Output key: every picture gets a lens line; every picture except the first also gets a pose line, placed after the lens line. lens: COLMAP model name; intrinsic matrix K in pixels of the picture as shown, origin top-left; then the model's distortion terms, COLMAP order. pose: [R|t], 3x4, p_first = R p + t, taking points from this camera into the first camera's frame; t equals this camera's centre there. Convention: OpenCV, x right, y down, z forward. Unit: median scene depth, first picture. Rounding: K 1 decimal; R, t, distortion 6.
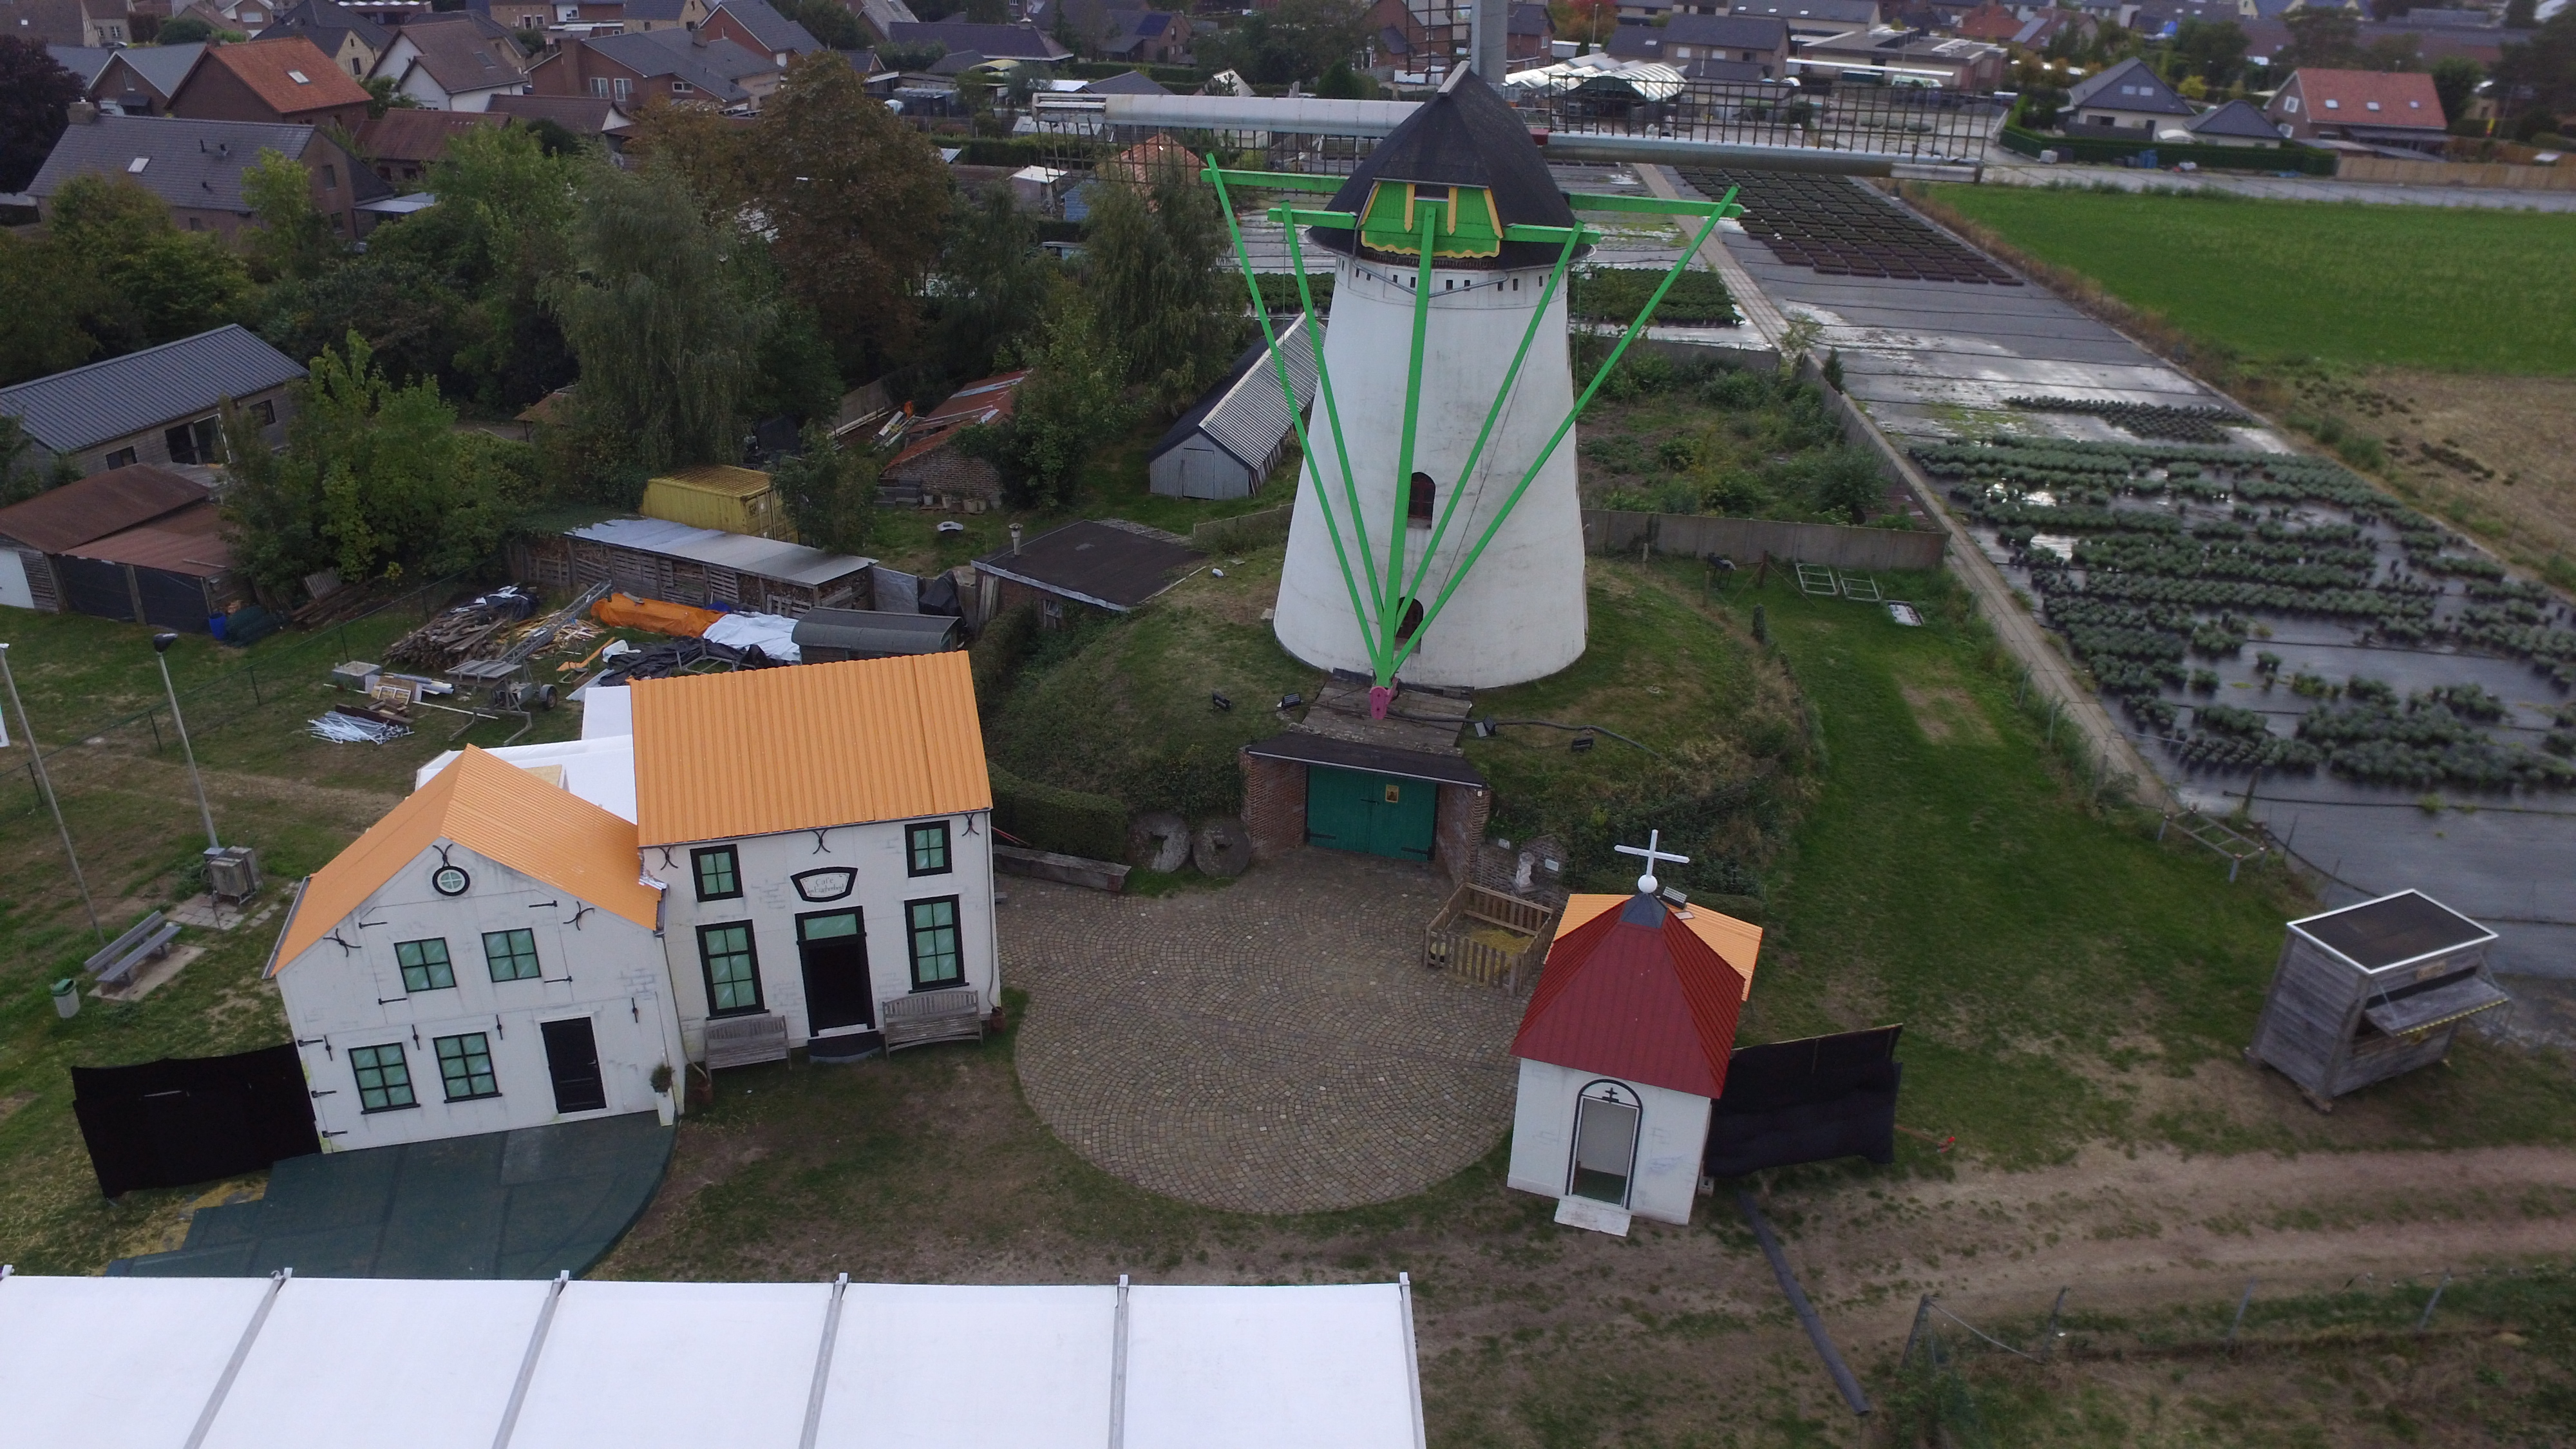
lens RADIAL K [[1732.3, 0, 1288.0], [0, 1732.3, 724.5], [0, 0, 1]] dist [-0.126396, 0.094099]
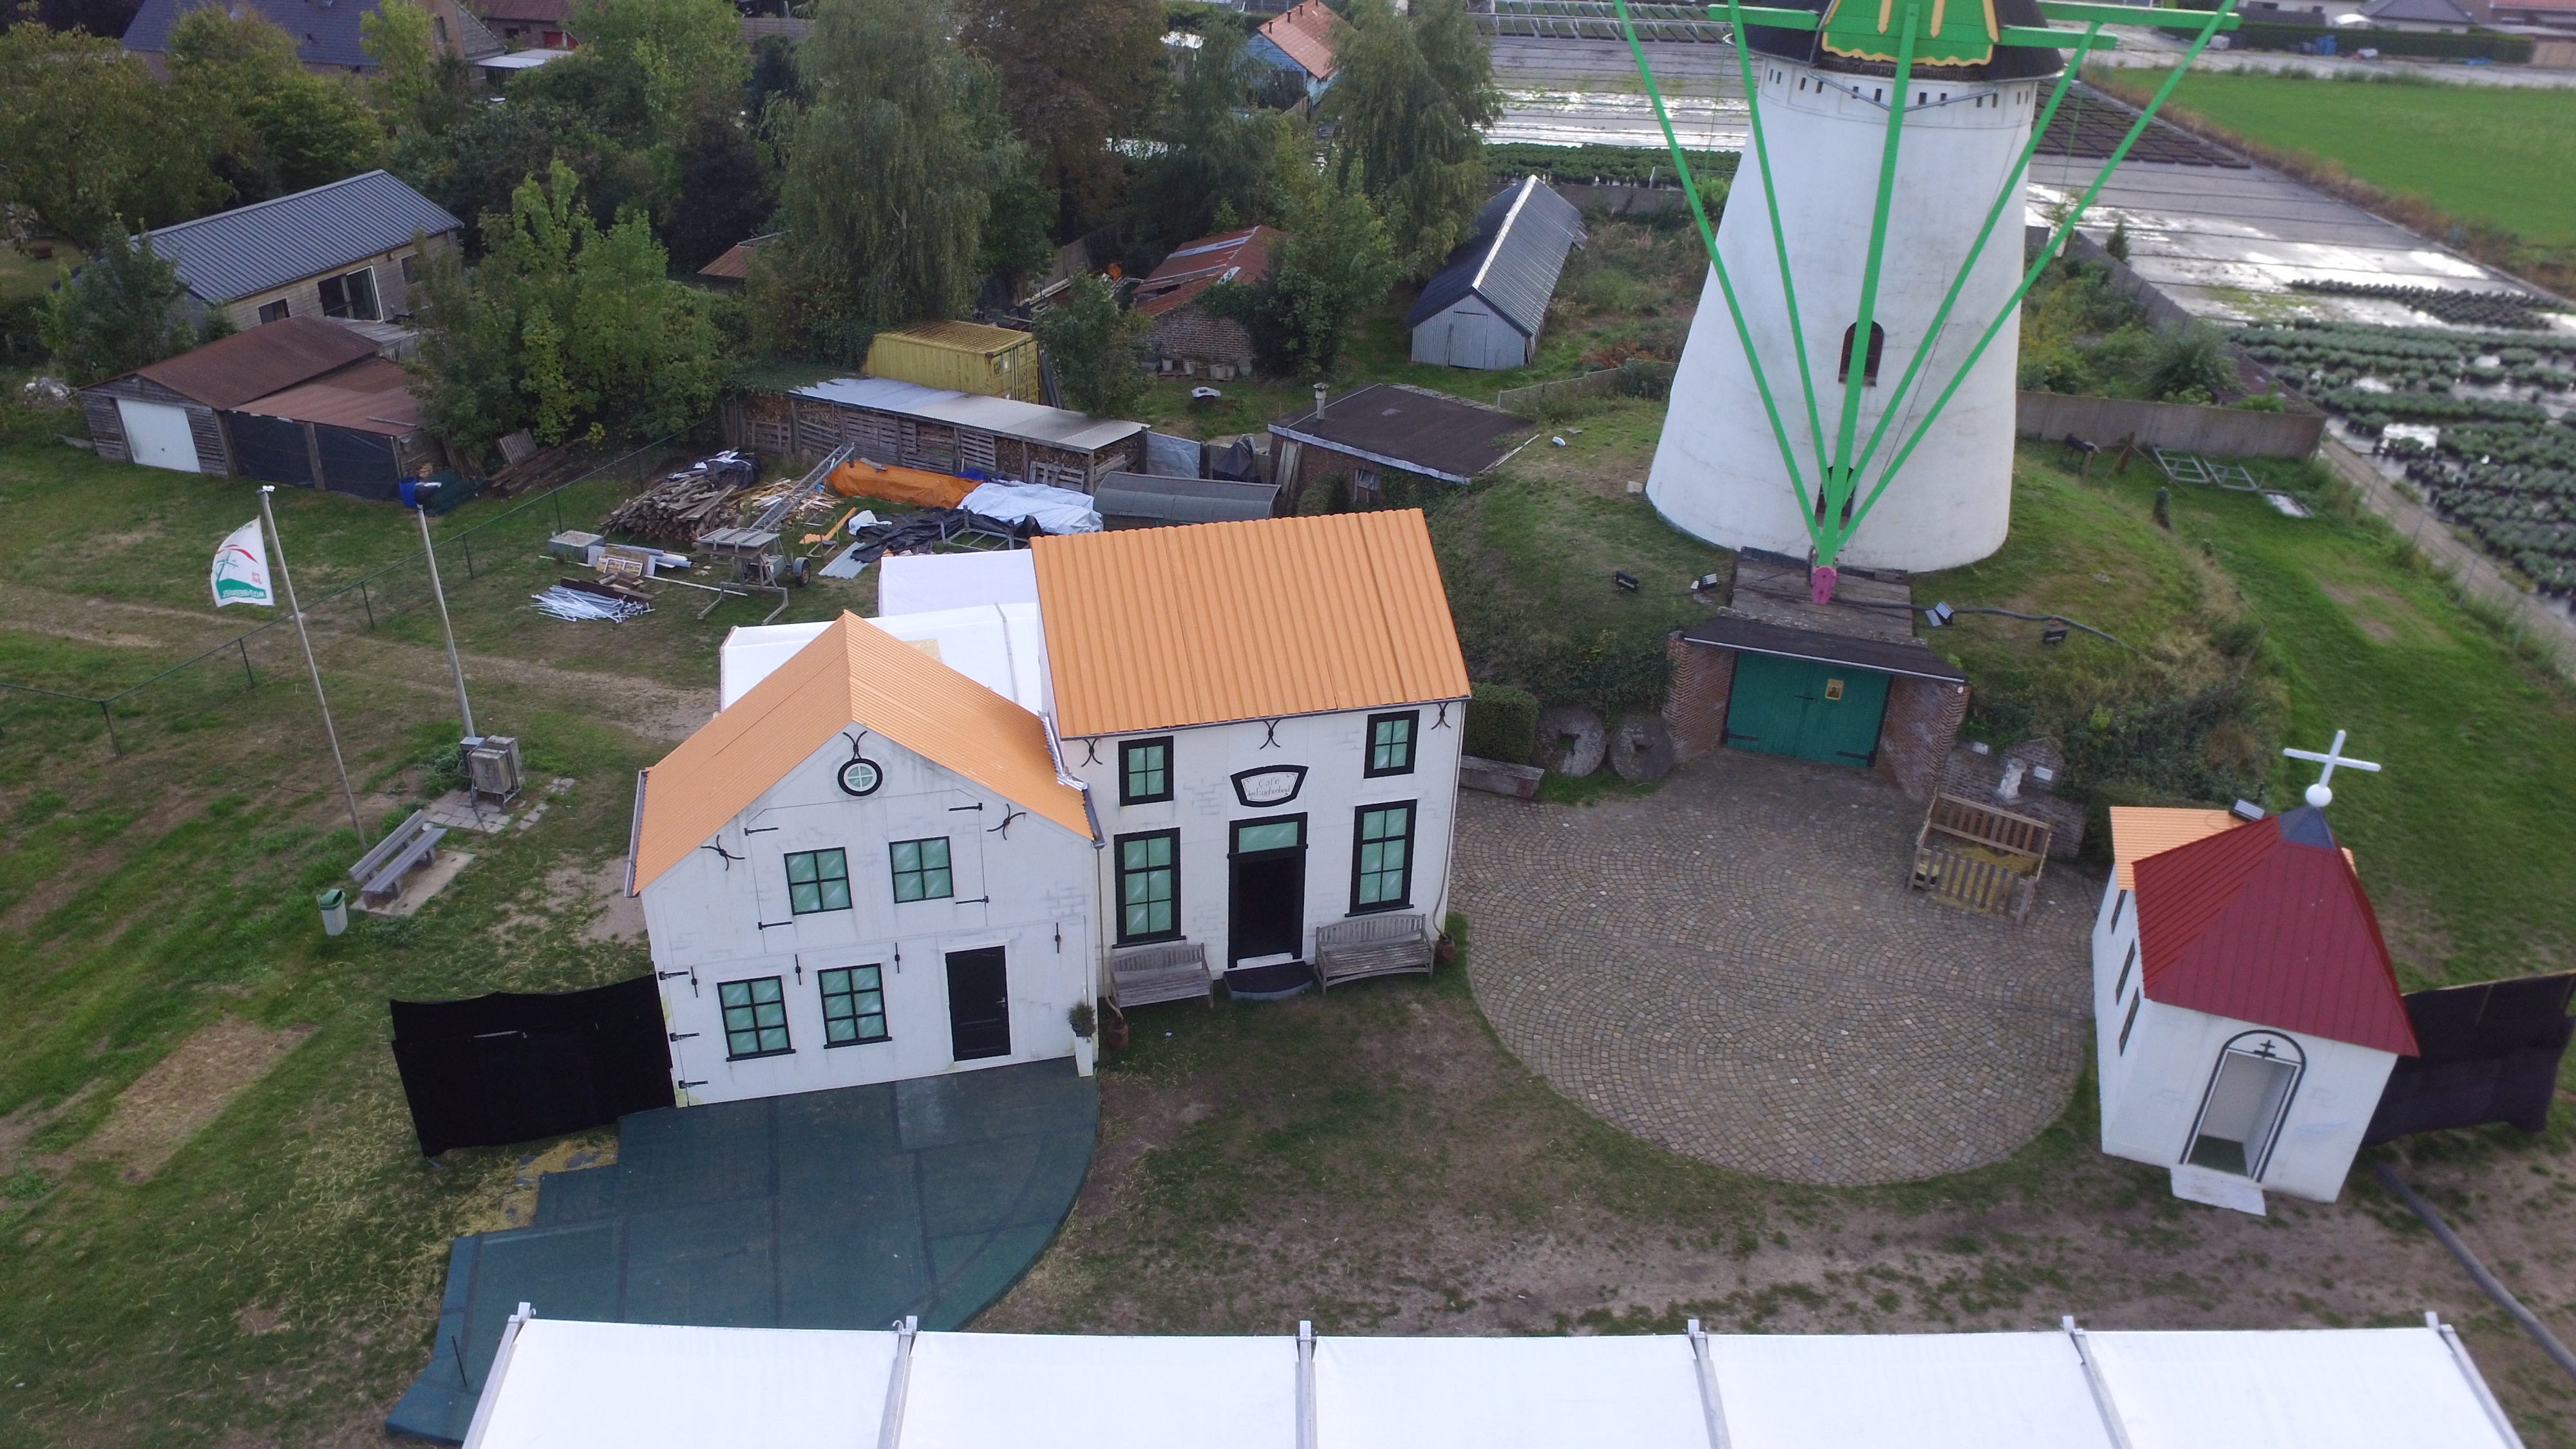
lens RADIAL K [[1732.3, 0, 1288.0], [0, 1732.3, 724.5], [0, 0, 1]] dist [-0.126396, 0.094099]
pose [[0.999785, 0.013314, -0.015908, -0.210409], [-0.012481, 0.998602, 0.051357, 0.017491], [0.016570, -0.051147, 0.998554, 0.142896]]
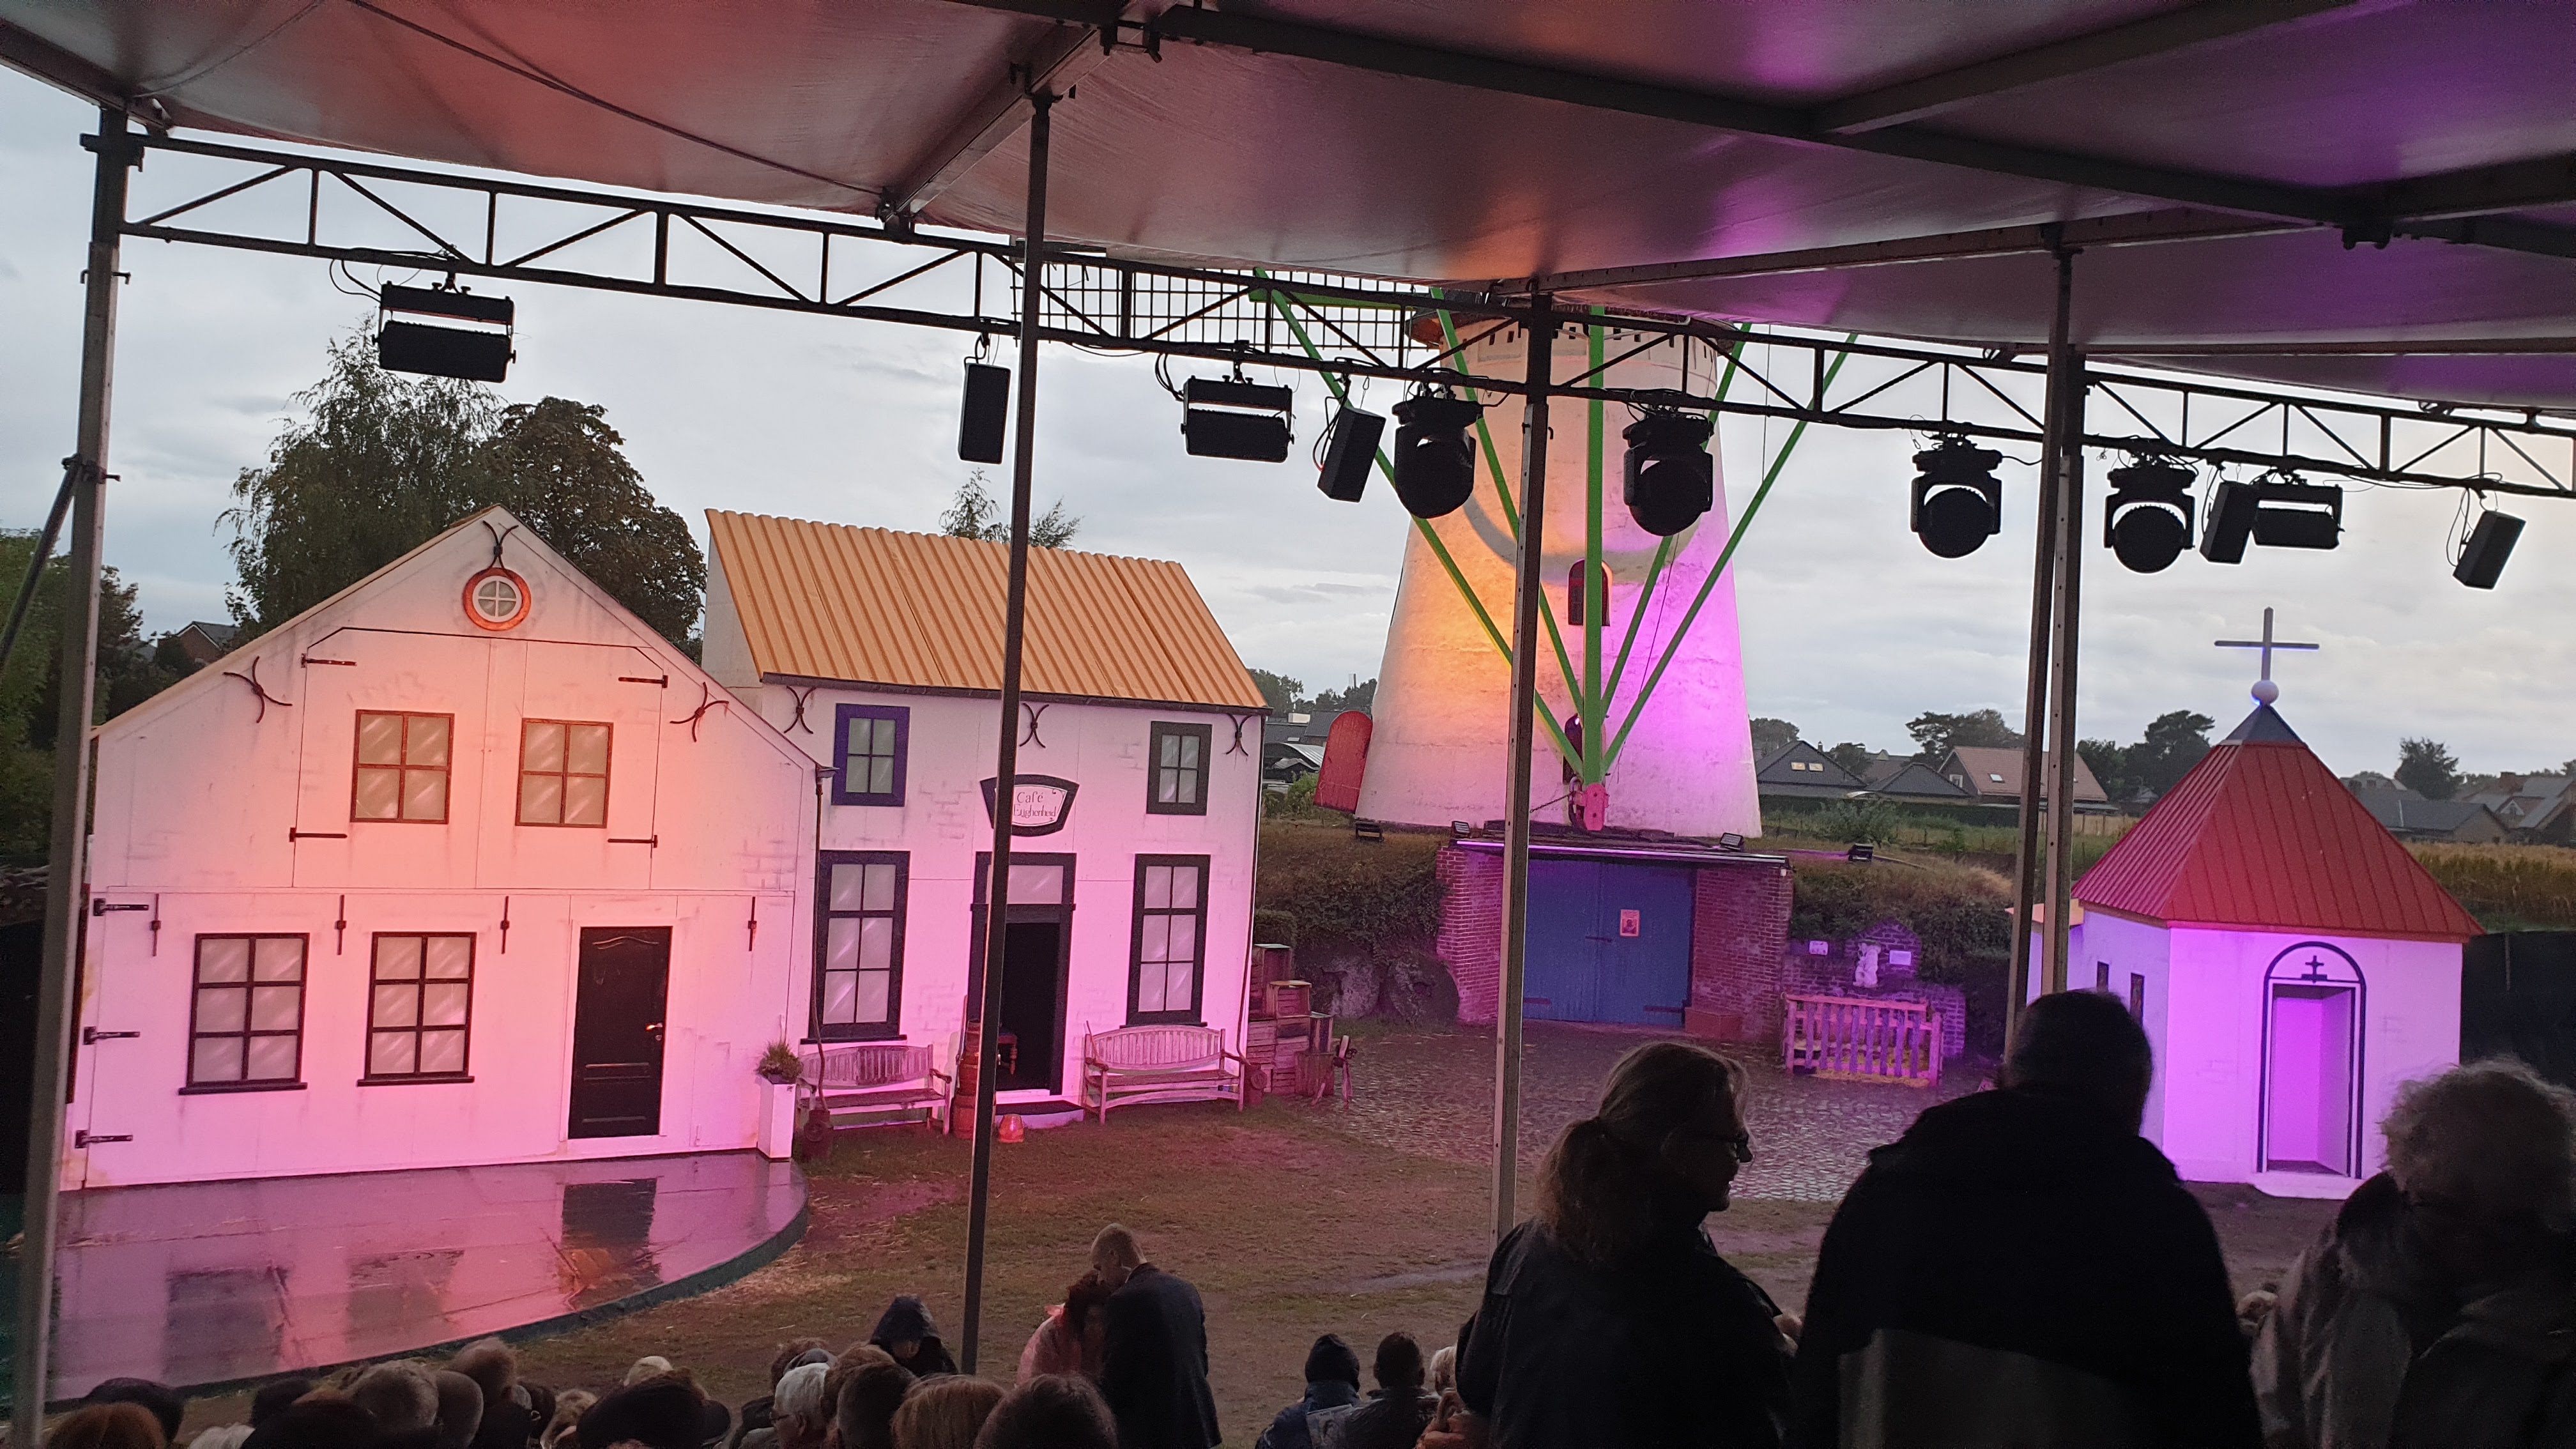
lens RADIAL K [[1993.6, 0, 1322.3], [0, 1993.6, 713.0], [0, 0, 1]] dist [0.111509, -0.254320]
pose [[0.962686, 0.030050, 0.268947, -0.308859], [0.092867, 0.896784, -0.432613, 0.329766], [-0.254187, 0.441447, 0.860531, 0.281107]]
